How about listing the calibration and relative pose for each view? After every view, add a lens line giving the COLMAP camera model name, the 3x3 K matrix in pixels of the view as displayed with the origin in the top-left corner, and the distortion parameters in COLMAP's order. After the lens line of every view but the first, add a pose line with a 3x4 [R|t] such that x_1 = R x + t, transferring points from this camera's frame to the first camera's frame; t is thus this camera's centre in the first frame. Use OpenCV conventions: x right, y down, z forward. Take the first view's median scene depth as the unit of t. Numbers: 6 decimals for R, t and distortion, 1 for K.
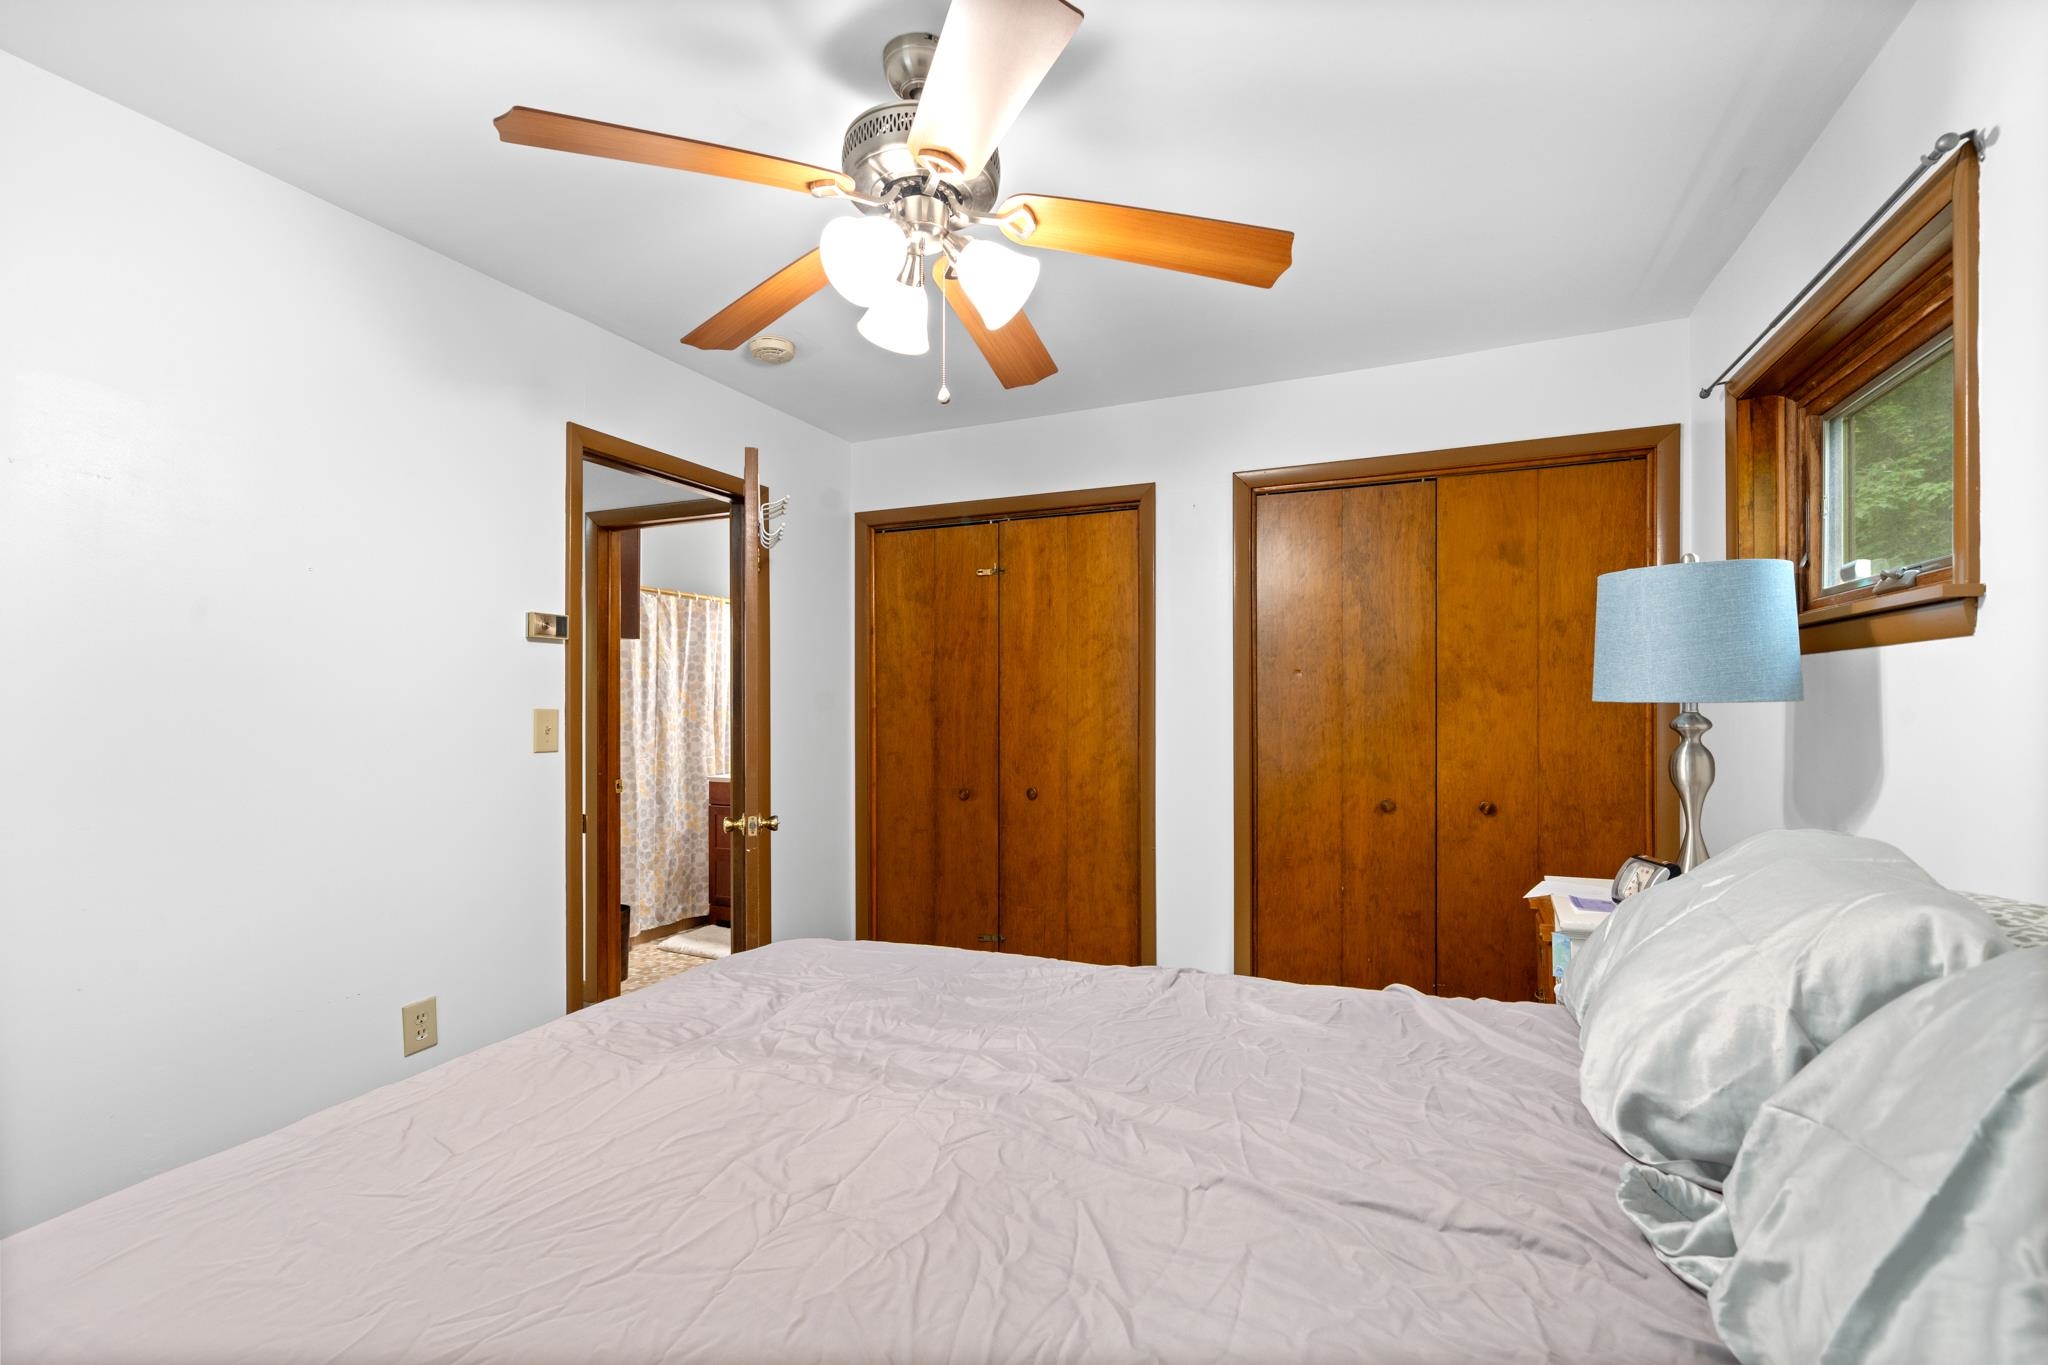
lens RADIAL K [[895.2, 0, 1019.5], [0, 895.2, 692.4], [0, 0, 1]] dist [-0.000290, -0.000004]
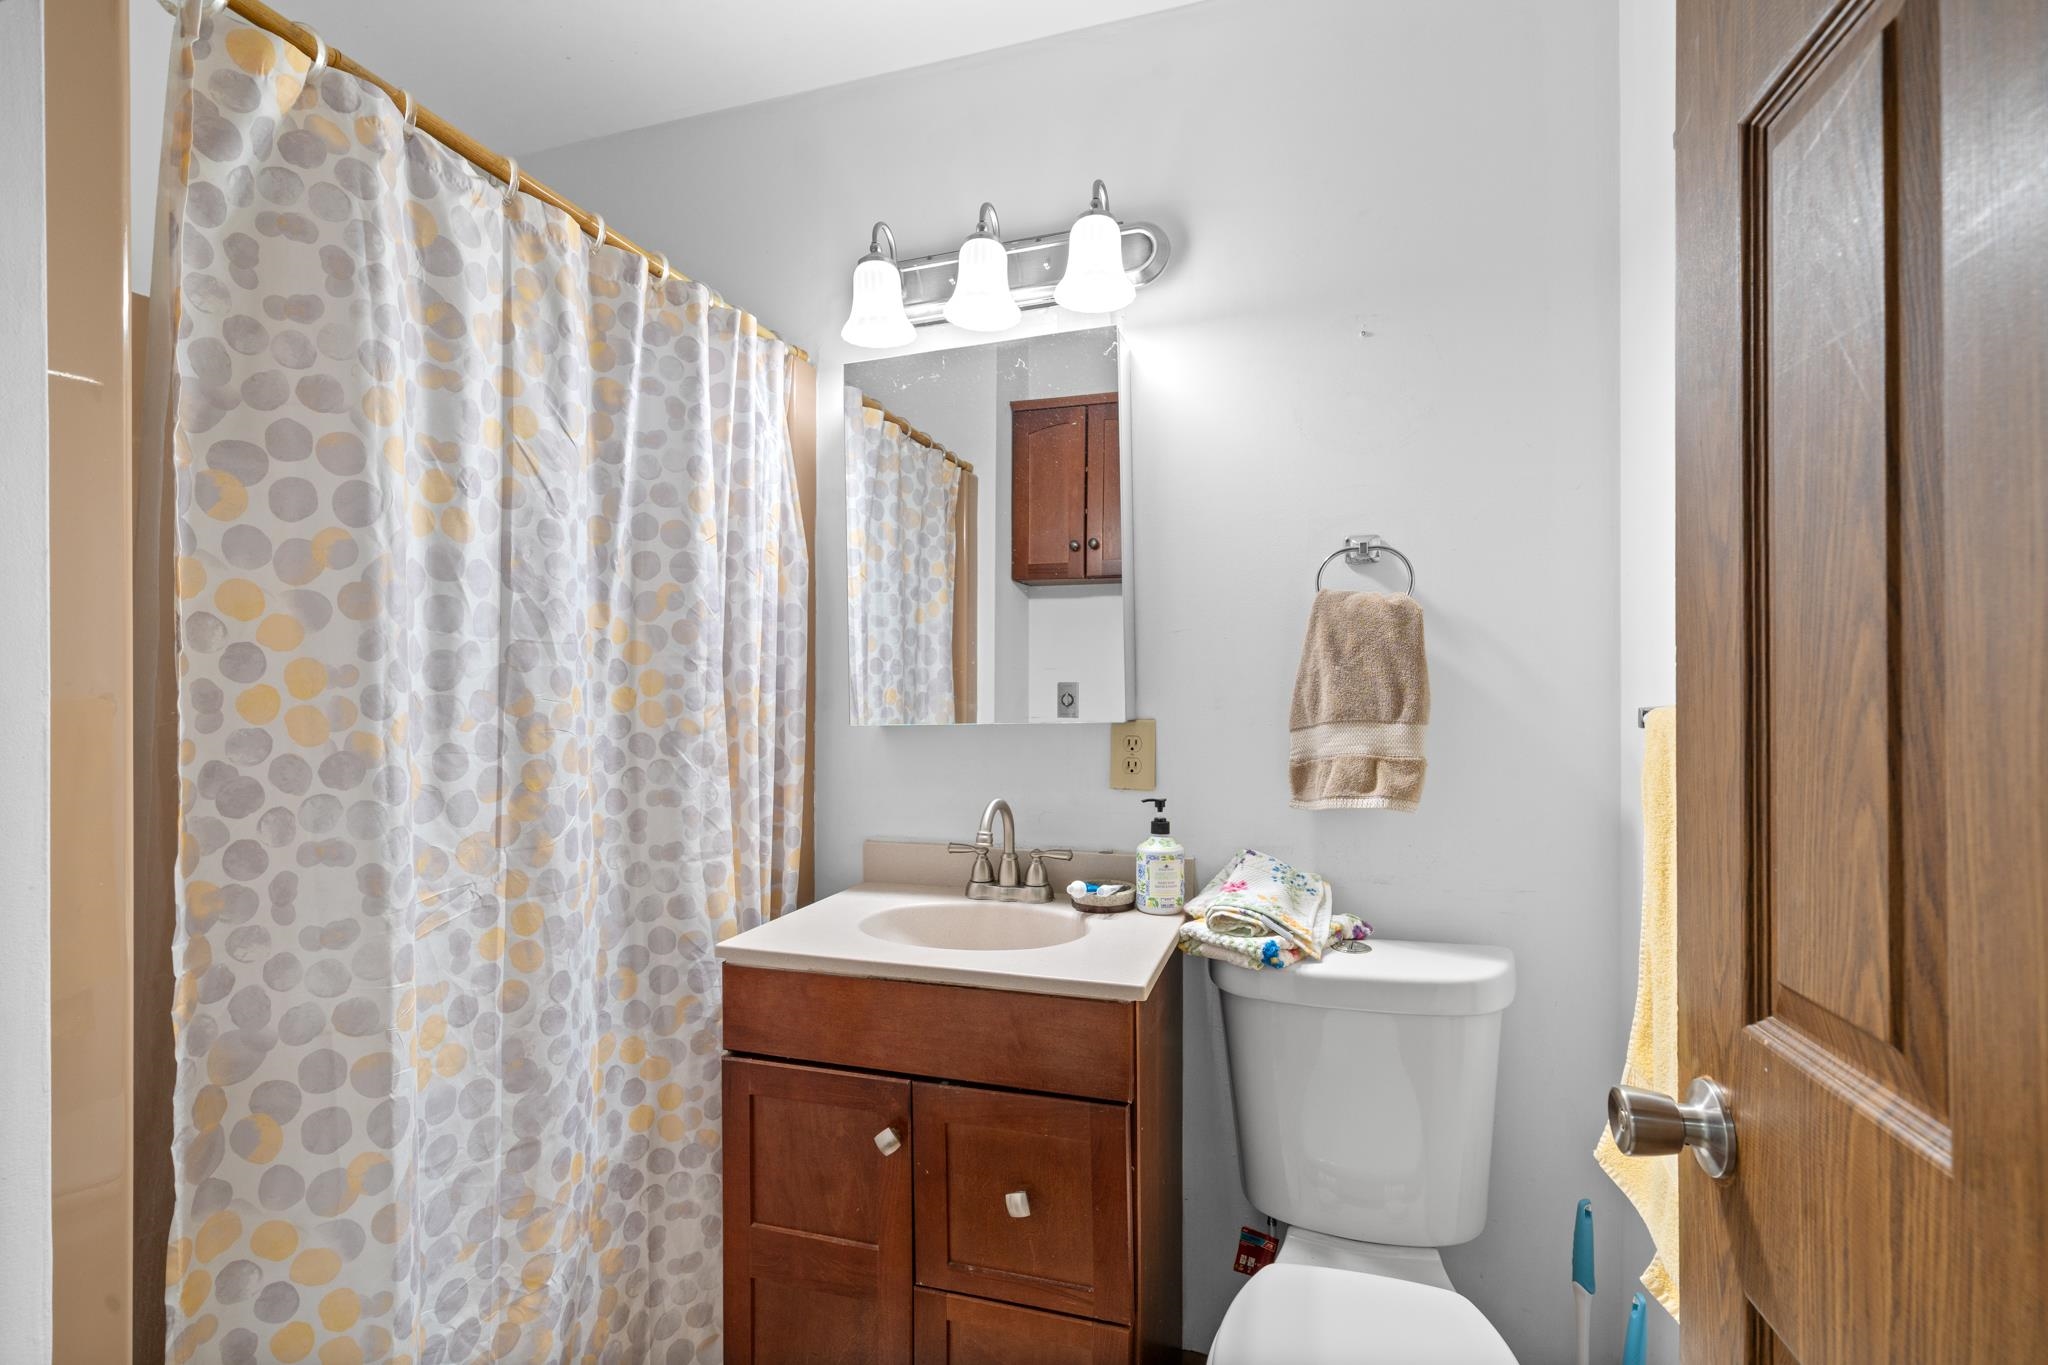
lens RADIAL K [[888.8, 0, 1025.8], [0, 888.8, 689.4], [0, 0, 1]] dist [-0.000002, -0.000052]
pose [[0.991480, -0.002417, 0.130240, -0.293330], [0.001902, 0.999990, 0.004075, 0.019603], [-0.130248, -0.003793, 0.991474, 0.734099]]
